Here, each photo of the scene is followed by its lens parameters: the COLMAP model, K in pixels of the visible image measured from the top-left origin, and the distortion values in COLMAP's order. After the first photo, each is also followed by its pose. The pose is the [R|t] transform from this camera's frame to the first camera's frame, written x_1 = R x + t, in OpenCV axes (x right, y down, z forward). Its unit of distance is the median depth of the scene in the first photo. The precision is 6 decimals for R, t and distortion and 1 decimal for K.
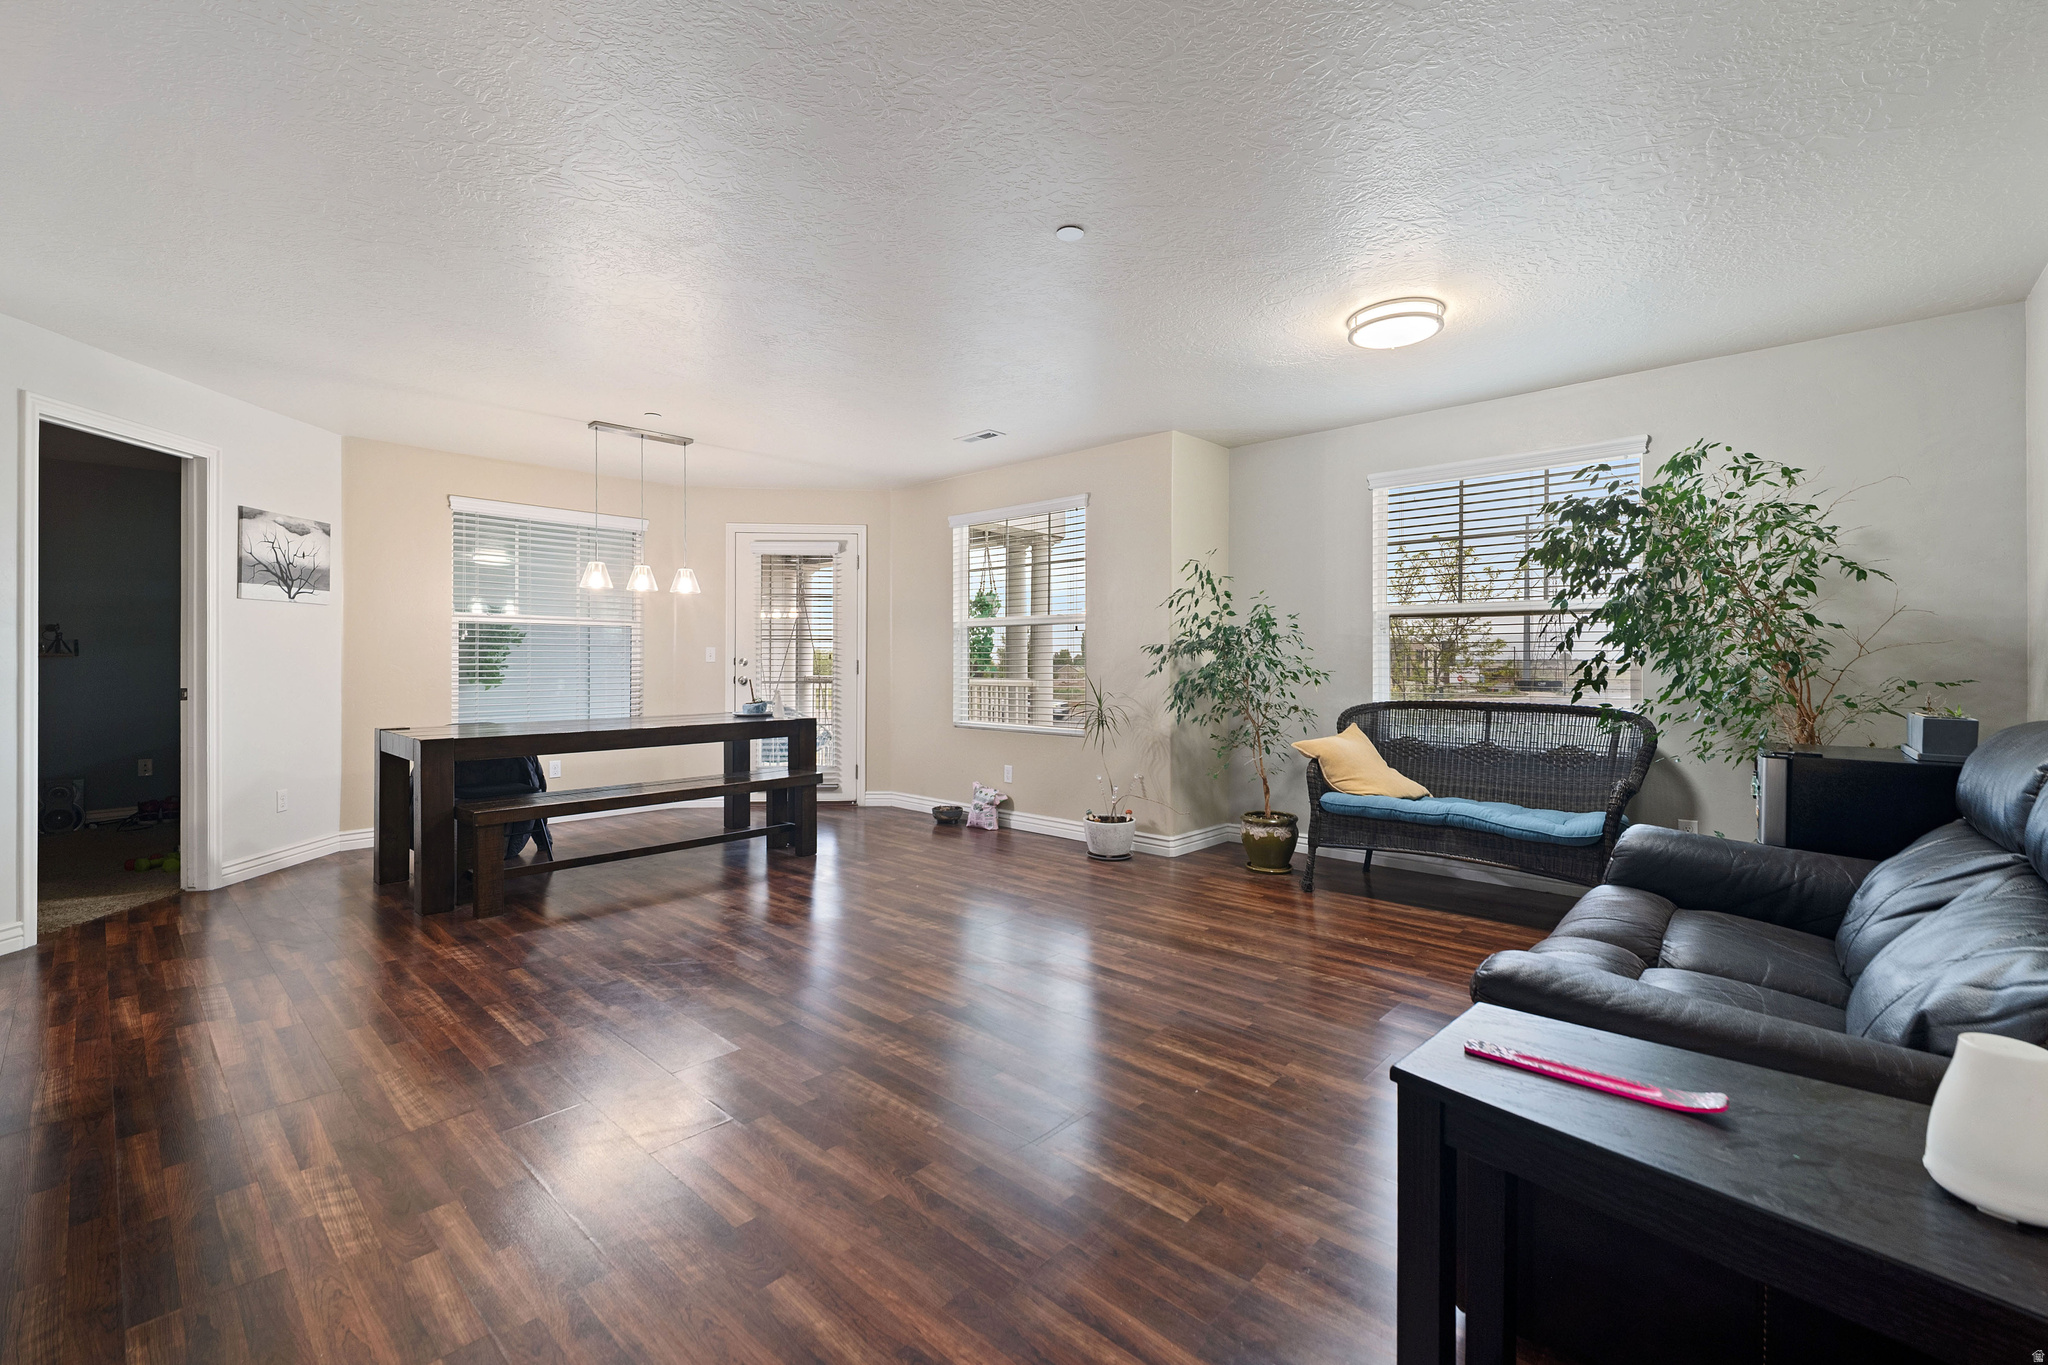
lens RADIAL K [[855.3, 0, 1026.2], [0, 855.3, 661.4], [0, 0, 1]] dist [0.000219, -0.000192]
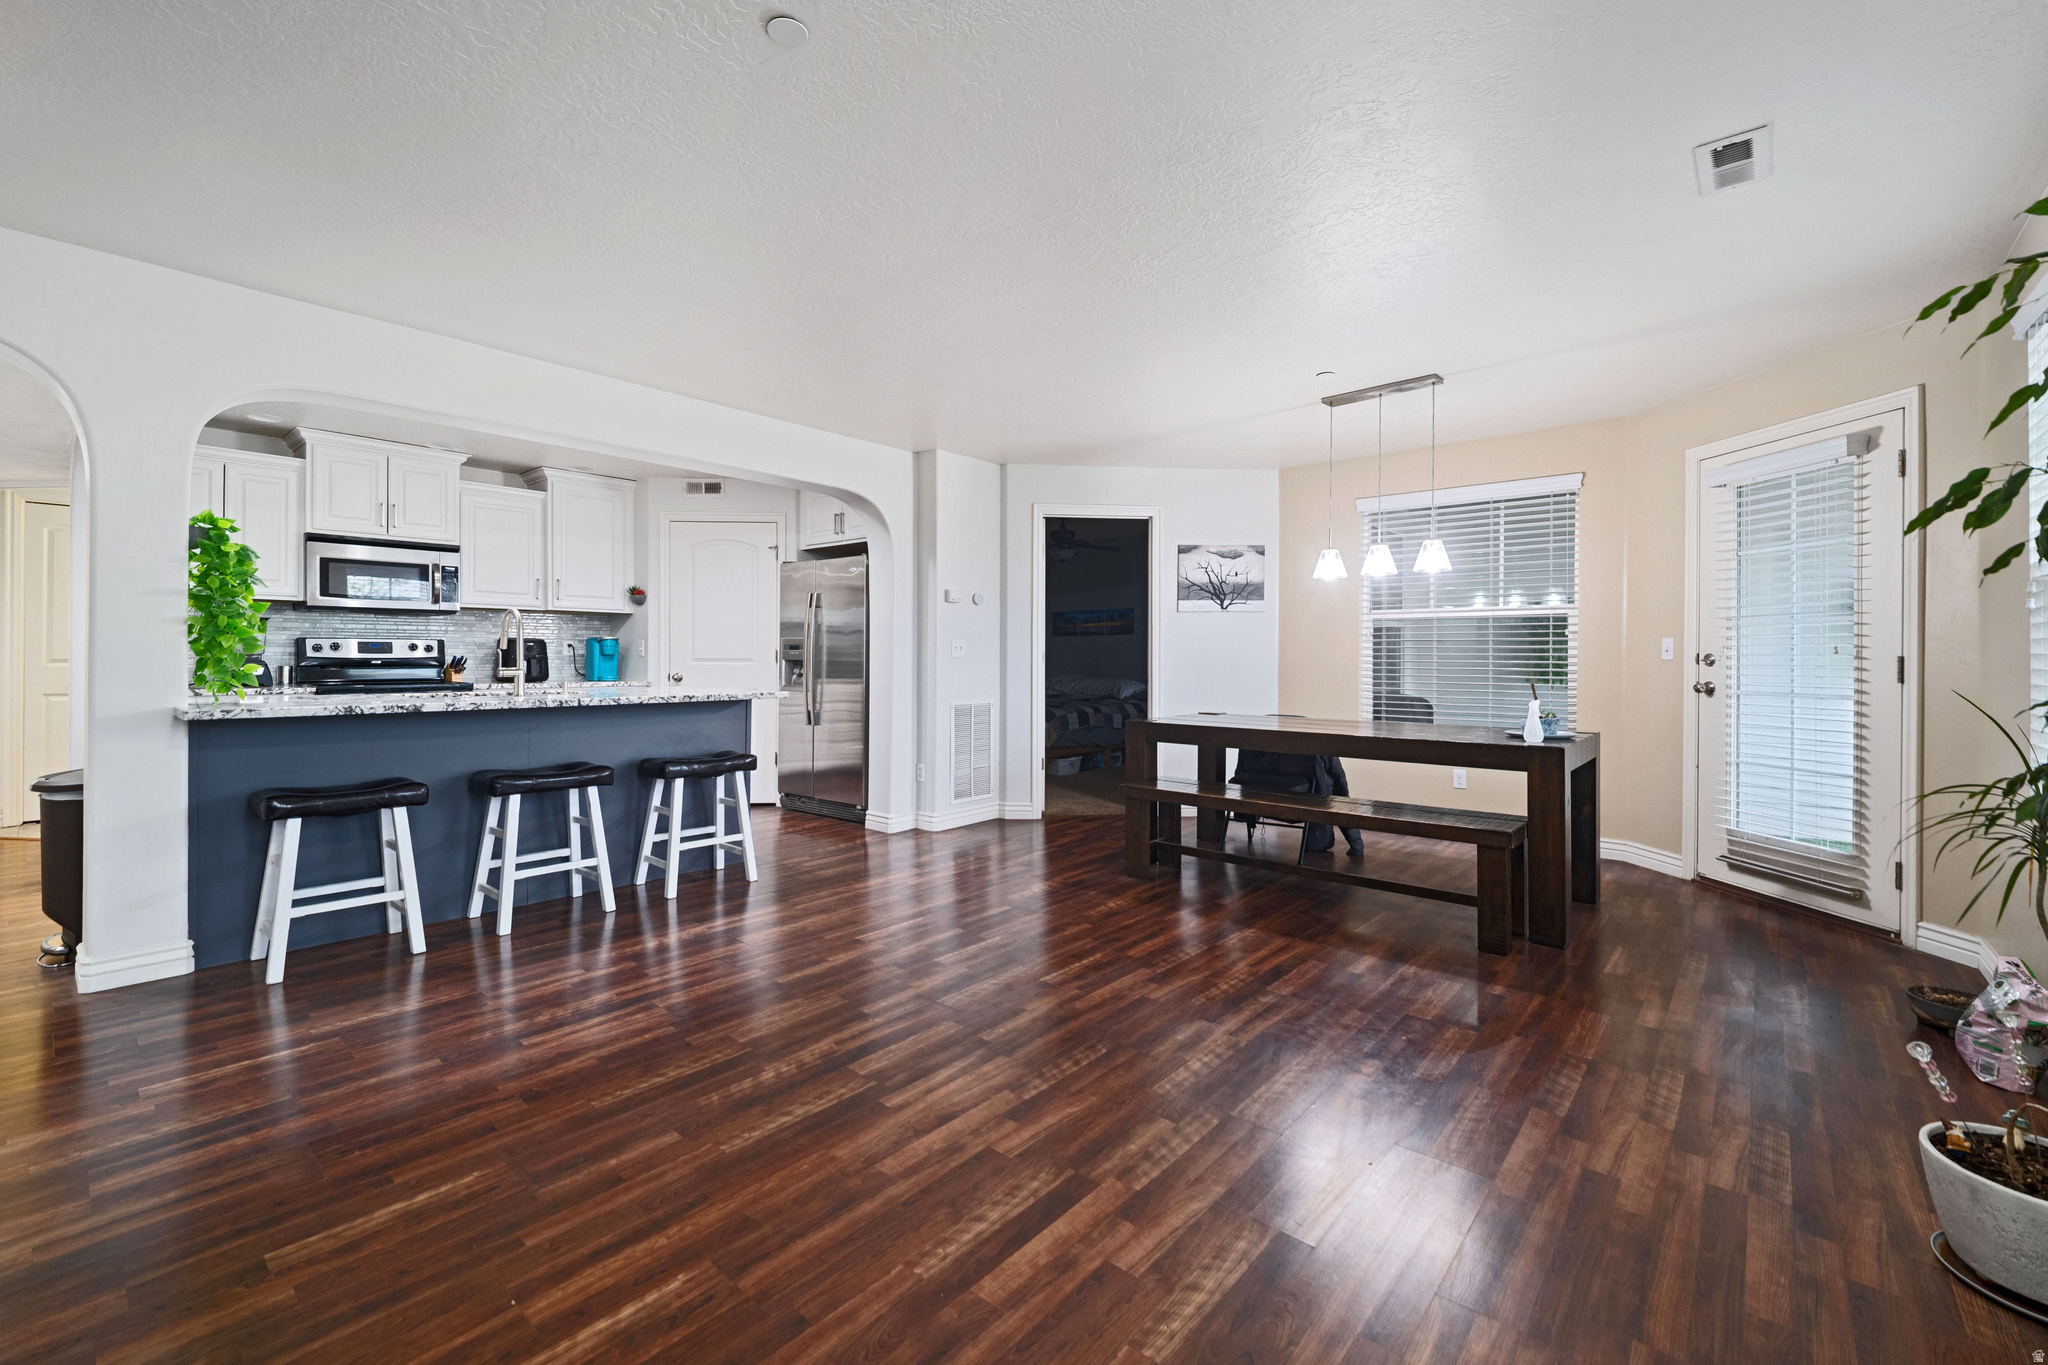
lens RADIAL K [[855.3, 0, 1026.2], [0, 855.3, 661.4], [0, 0, 1]] dist [0.000219, -0.000192]
pose [[0.026841, 0.005445, -0.999625, 0.428282], [-0.005336, 0.999972, 0.005303, 0.000028], [0.999625, 0.005191, 0.026869, 0.677683]]
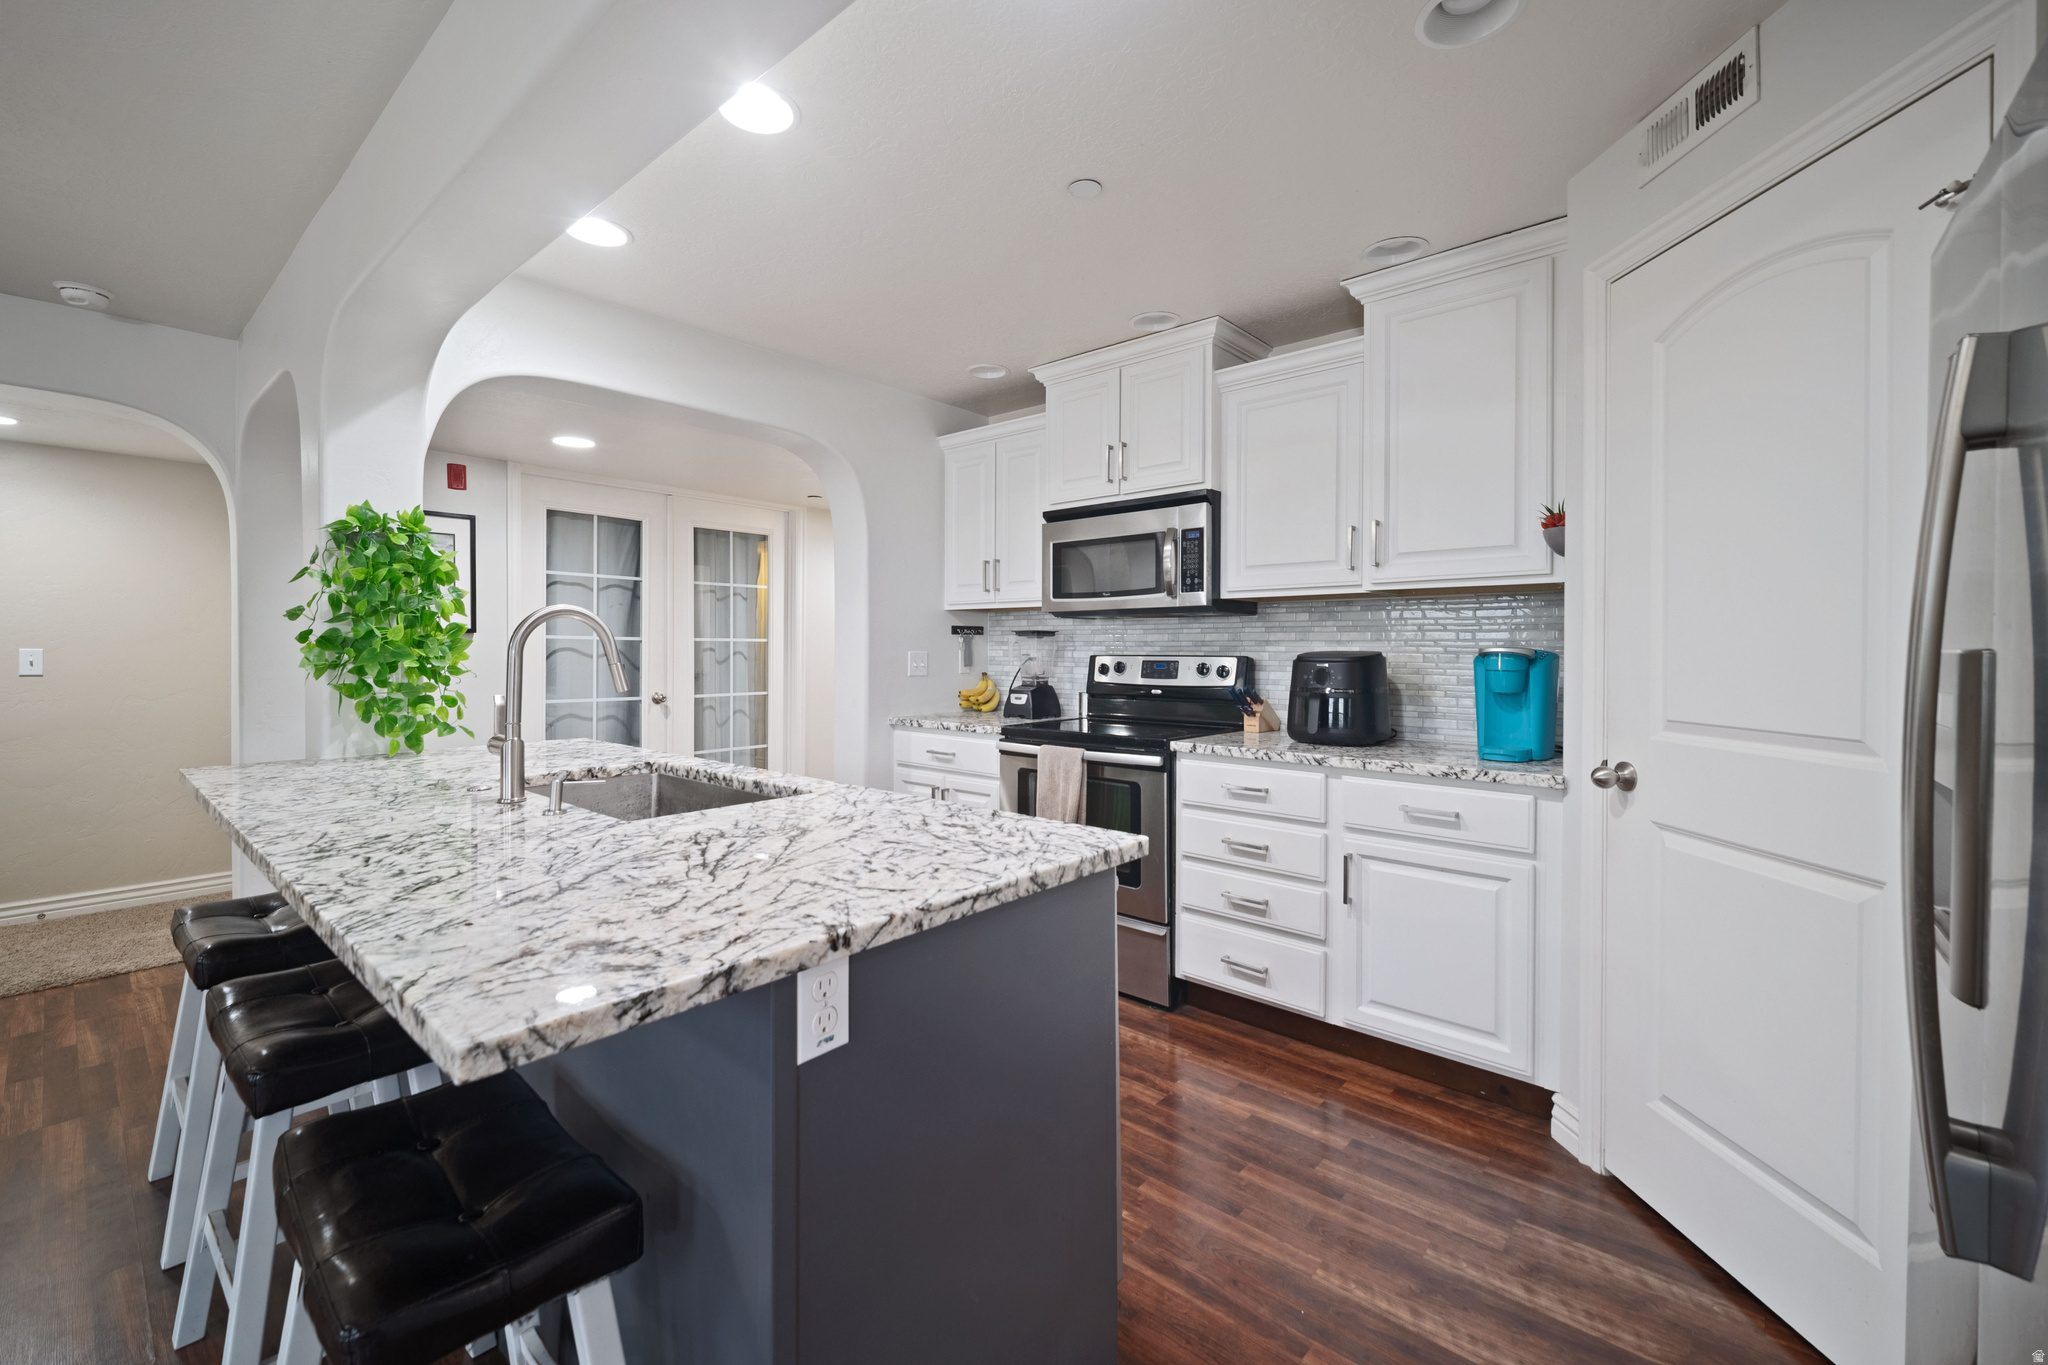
lens RADIAL K [[862.9, 0, 1020.8], [0, 862.9, 656.1], [0, 0, 1]] dist [0.061029, -0.000091]
pose [[-0.999903, -0.005159, -0.012920, -0.658074], [-0.005290, 0.999934, 0.010150, -0.027654], [0.012867, 0.010217, -0.999865, 0.589081]]
